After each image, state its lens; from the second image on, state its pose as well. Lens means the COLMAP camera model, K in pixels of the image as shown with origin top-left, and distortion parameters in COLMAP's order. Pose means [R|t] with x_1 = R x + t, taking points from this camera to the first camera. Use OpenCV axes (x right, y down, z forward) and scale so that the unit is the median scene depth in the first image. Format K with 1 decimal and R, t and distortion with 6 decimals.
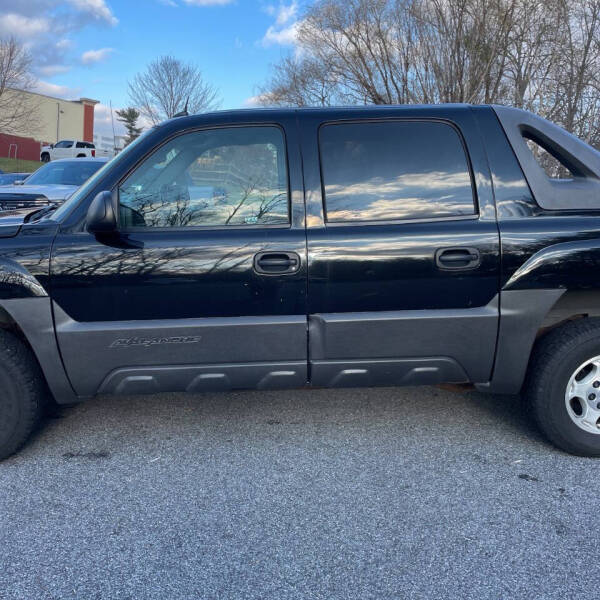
lens RADIAL K [[597.9, 0, 300.1], [0, 597.9, 294.4], [0, 0, 1]] dist [0.087487, -0.102324]
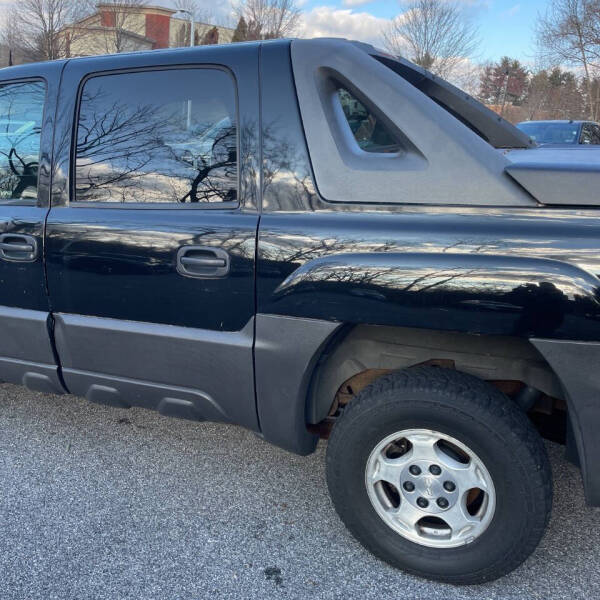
lens RADIAL K [[604.0, 0, 300.0], [0, 604.0, 300.0], [0, 0, 1]] dist [0.103028, -0.156095]
pose [[0.893354, 0.120925, -0.432777, 0.671604], [-0.081435, 0.990731, 0.108726, -0.101185], [0.441913, -0.061887, 0.894921, 0.381261]]
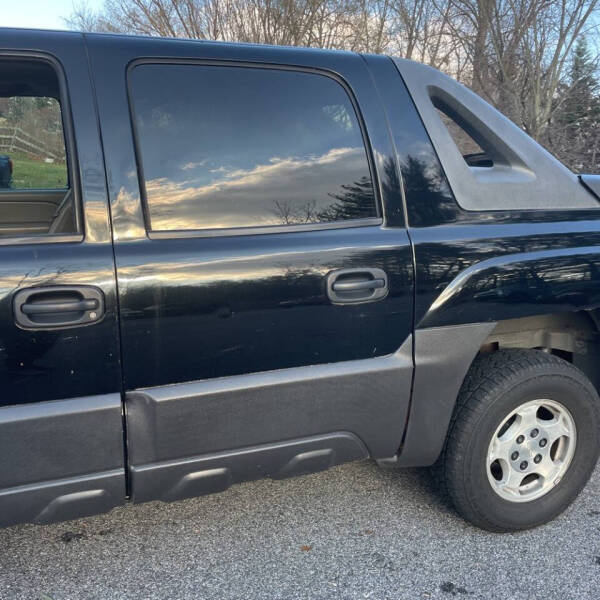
lens RADIAL K [[597.9, 0, 300.1], [0, 597.9, 294.4], [0, 0, 1]] dist [0.087487, -0.102324]
pose [[0.953453, -0.042643, 0.298512, 0.006234], [0.029607, 0.998406, 0.048058, -0.081556], [-0.300086, -0.036983, 0.953195, 0.383893]]
